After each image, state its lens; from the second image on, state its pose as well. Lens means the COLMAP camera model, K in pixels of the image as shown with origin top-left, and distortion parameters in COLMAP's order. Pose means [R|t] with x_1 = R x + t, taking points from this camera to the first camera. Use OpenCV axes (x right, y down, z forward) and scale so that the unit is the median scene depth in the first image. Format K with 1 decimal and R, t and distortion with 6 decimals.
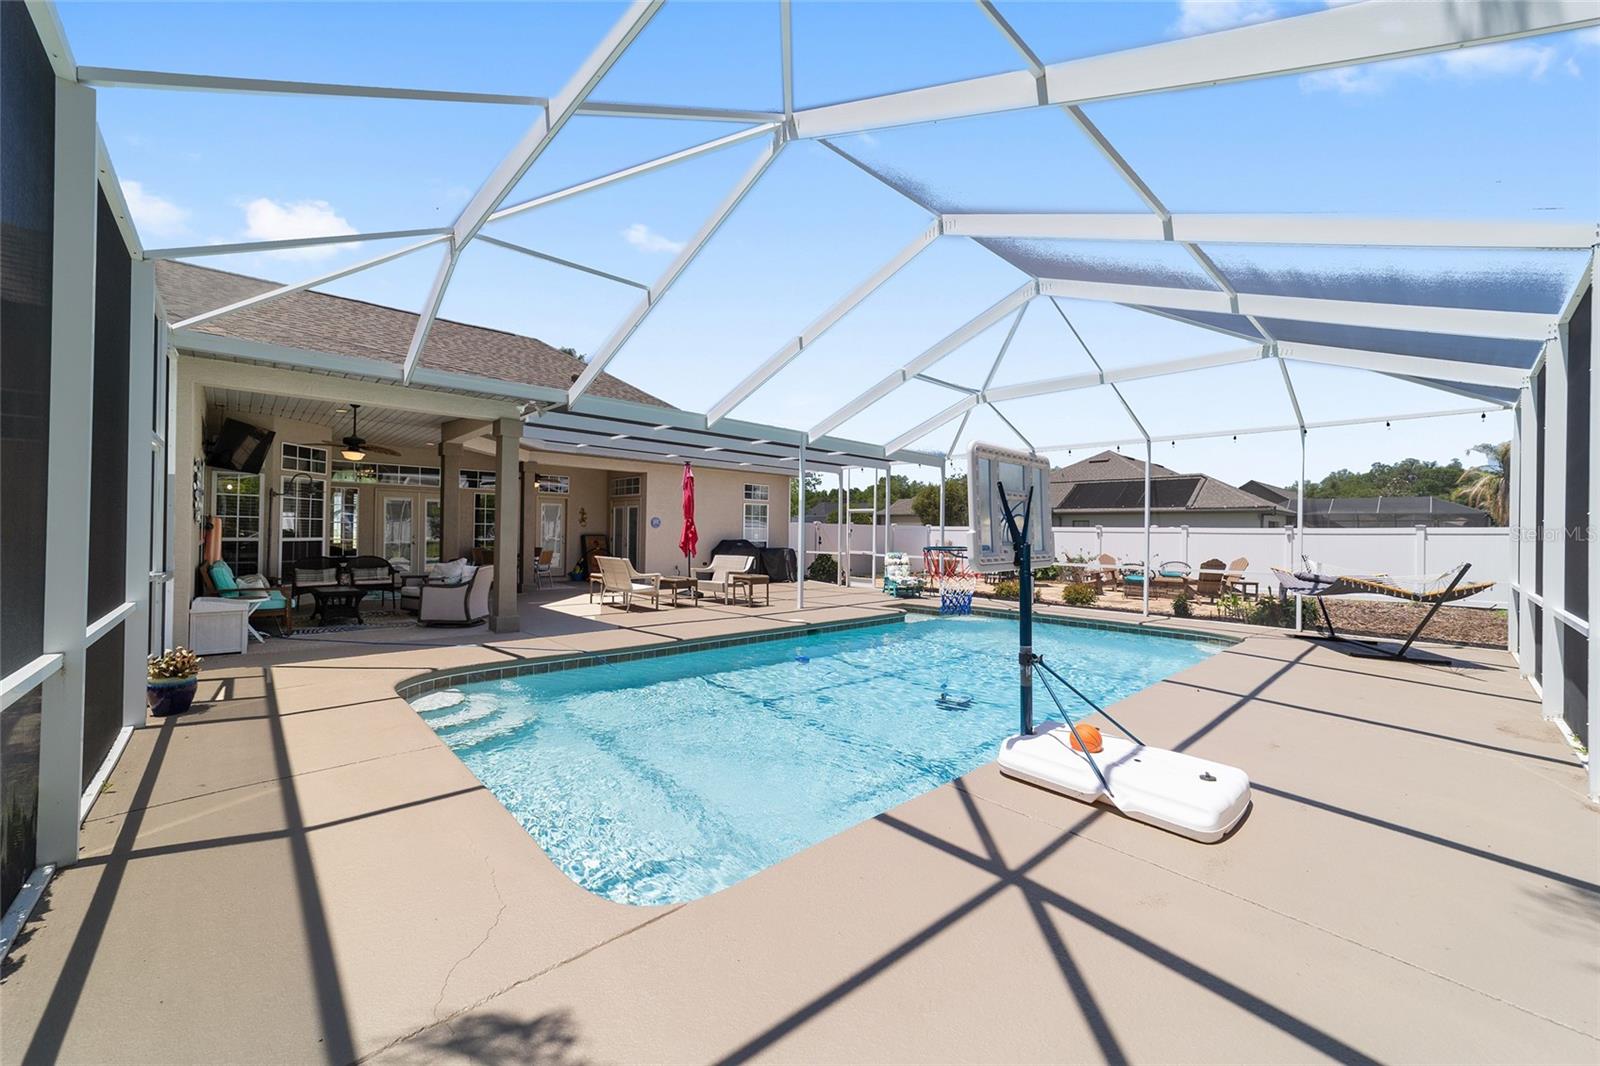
lens RADIAL K [[614.4, 0, 796.3], [0, 614.4, 530.0], [0, 0, 1]] dist [-0.020440, 0.010167]
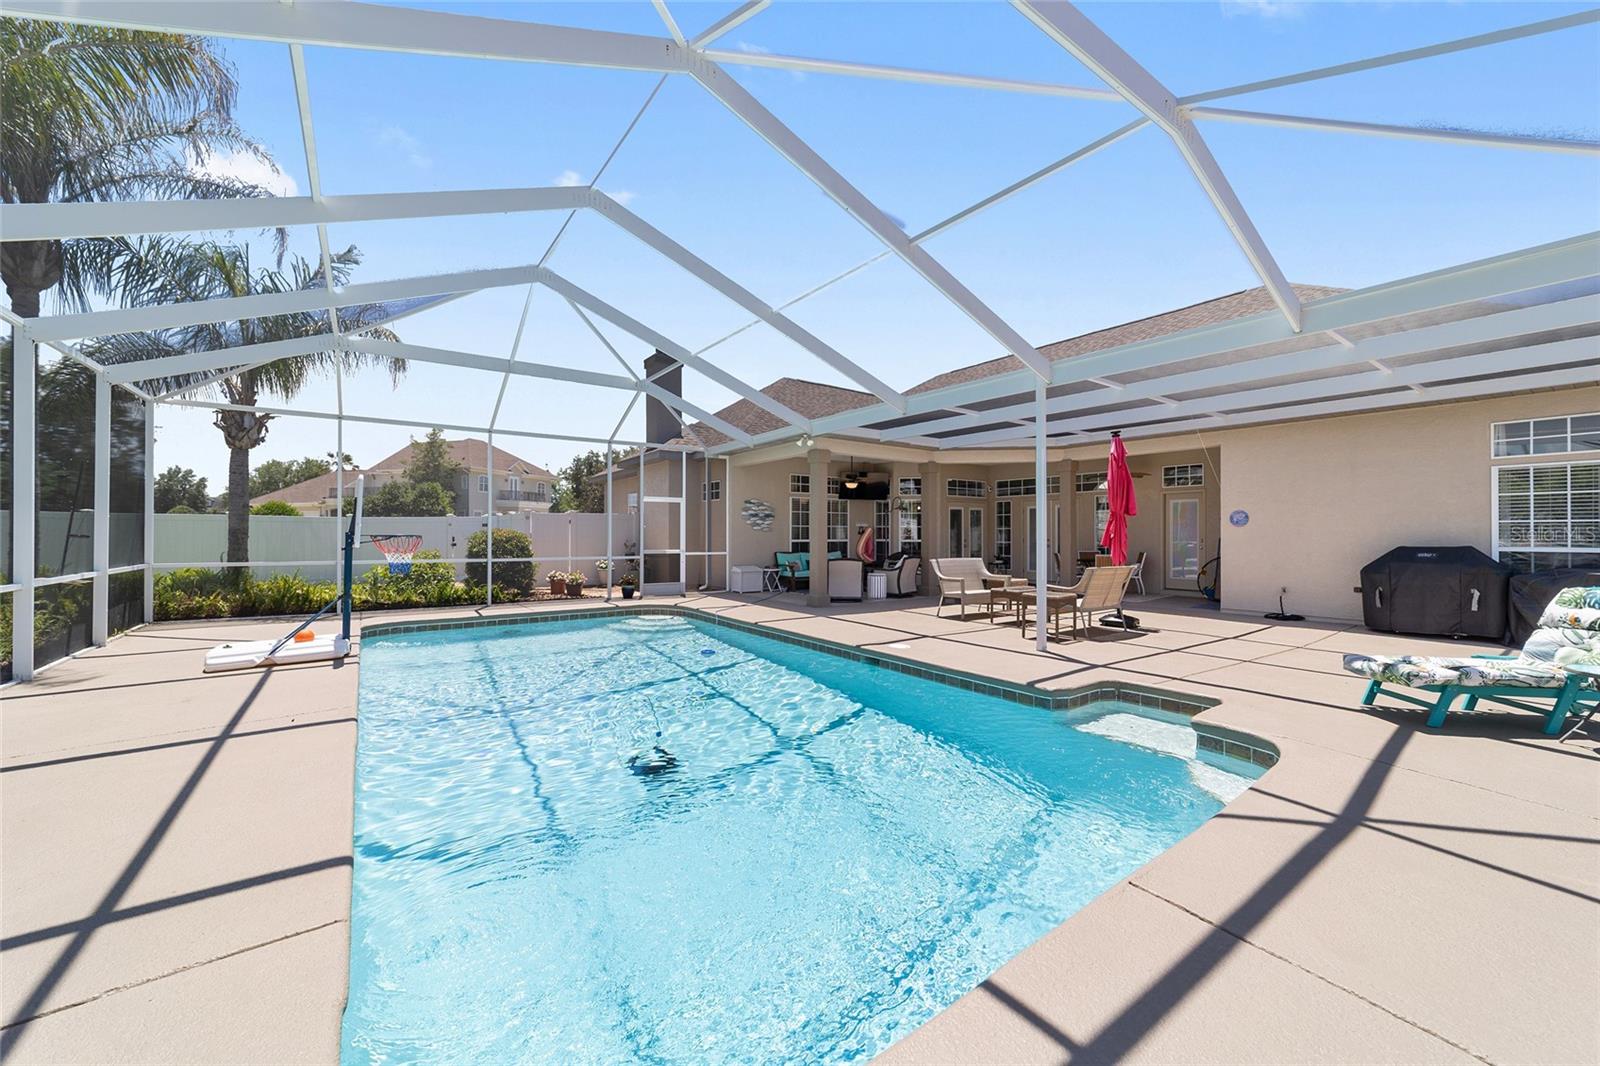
lens RADIAL K [[614.4, 0, 796.3], [0, 614.4, 530.0], [0, 0, 1]] dist [-0.020440, 0.010167]
pose [[-0.130152, -0.018942, -0.991313, 0.634145], [0.000574, 0.999816, -0.019180, 0.017422], [0.991494, -0.003065, -0.130117, 0.815129]]
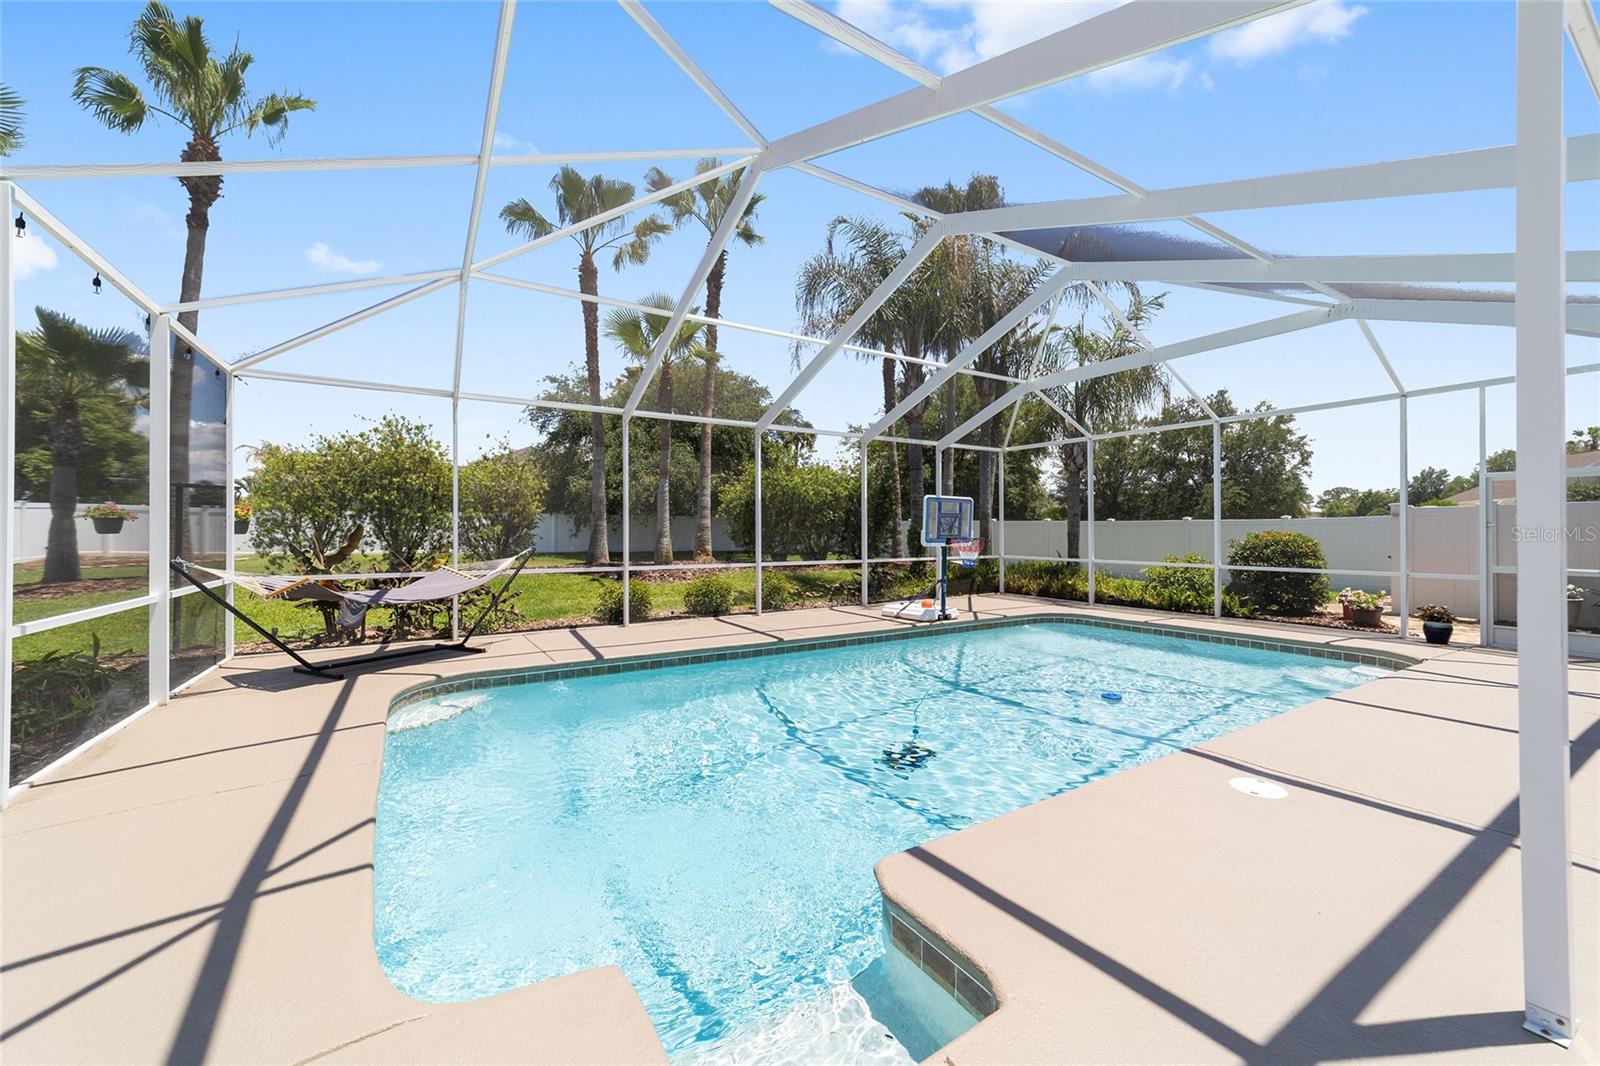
lens RADIAL K [[614.4, 0, 796.3], [0, 614.4, 530.0], [0, 0, 1]] dist [-0.020440, 0.010167]
pose [[-0.980423, -0.013355, 0.196452, 0.153031], [-0.015089, 0.999859, -0.007335, 0.010455], [-0.196326, -0.010156, -0.980486, 1.158379]]
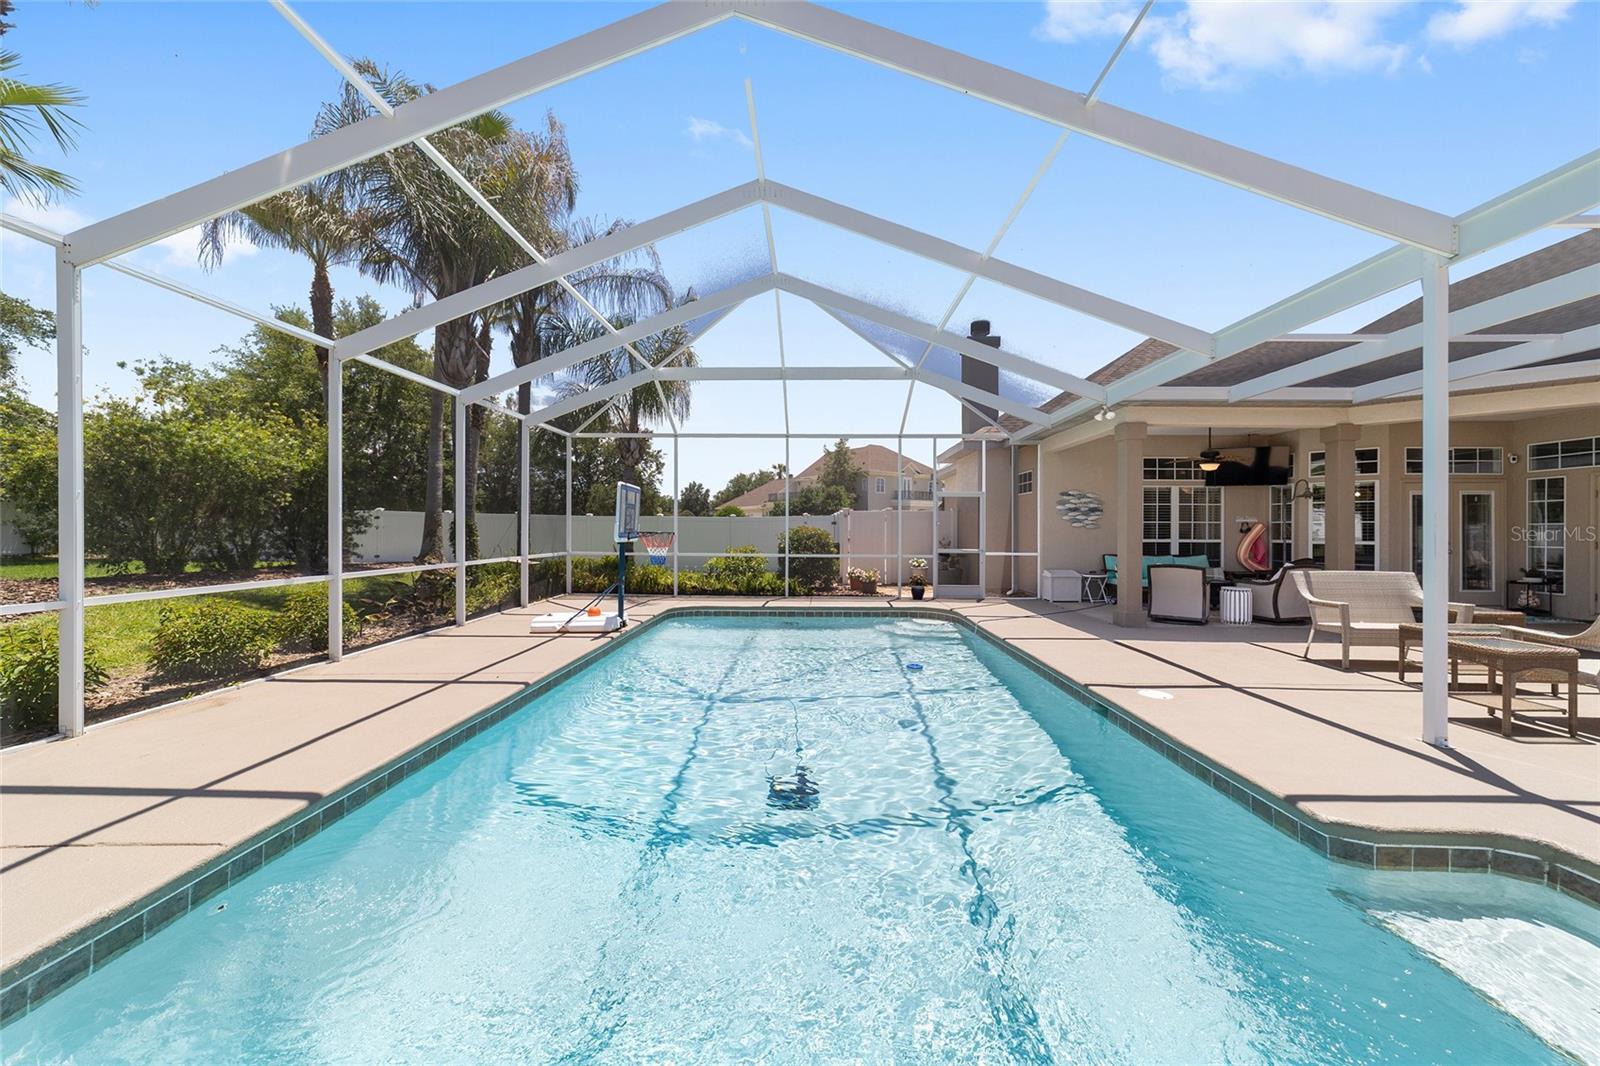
lens RADIAL K [[622.1, 0, 795.3], [0, 622.1, 527.9], [0, 0, 1]] dist [-0.025346, 0.012867]
pose [[-0.699352, -0.018046, -0.714549, 0.489199], [-0.009996, 0.999830, -0.015467, 0.015699], [0.714707, -0.003675, -0.699414, 0.960845]]
